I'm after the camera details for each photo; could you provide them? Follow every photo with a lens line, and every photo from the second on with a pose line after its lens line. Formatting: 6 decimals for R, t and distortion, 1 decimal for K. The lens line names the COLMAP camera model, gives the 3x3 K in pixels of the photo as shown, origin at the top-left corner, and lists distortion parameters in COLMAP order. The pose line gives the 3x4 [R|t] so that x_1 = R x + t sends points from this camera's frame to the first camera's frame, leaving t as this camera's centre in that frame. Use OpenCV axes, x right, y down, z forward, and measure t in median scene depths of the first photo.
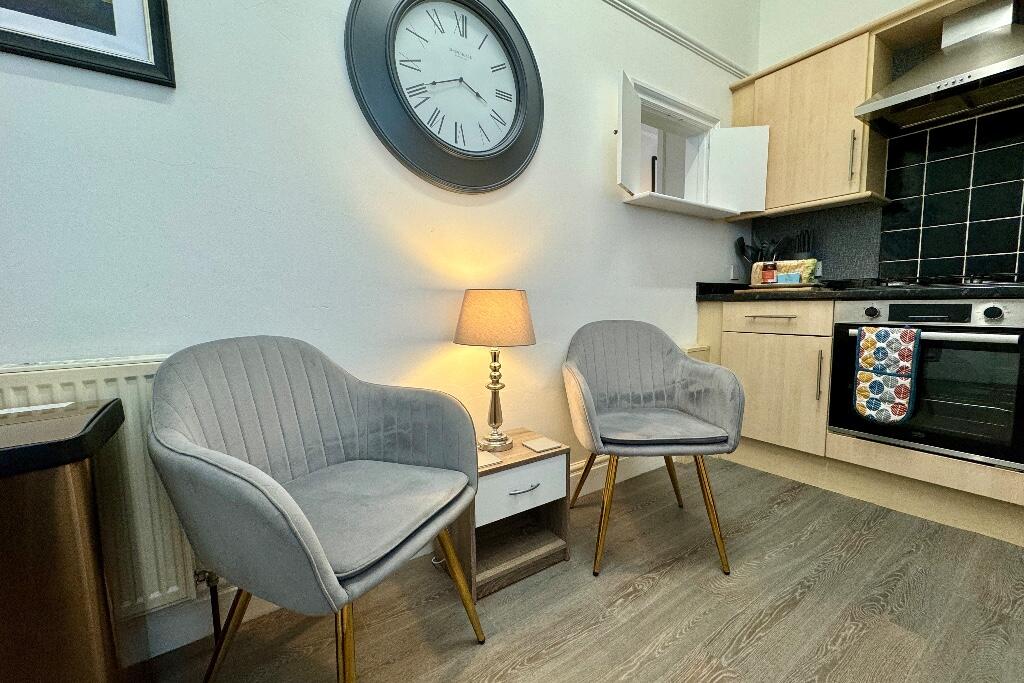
lens RADIAL K [[408.5, 0, 509.0], [0, 408.5, 339.3], [0, 0, 1]] dist [-0.002833, 0.000329]
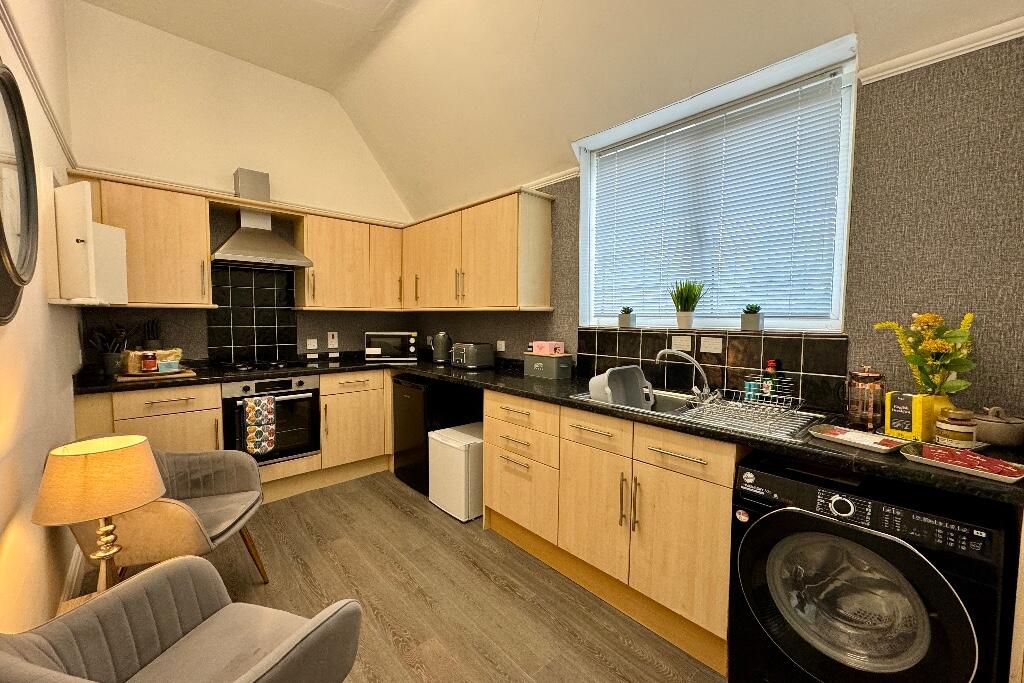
lens RADIAL K [[408.5, 0, 513.8], [0, 408.5, 339.4], [0, 0, 1]] dist [-0.002833, 0.000329]
pose [[-0.152914, -0.045064, 0.987211, -0.854203], [0.084416, 0.994713, 0.058482, -0.269185], [-0.984627, 0.092279, -0.148302, 0.195121]]
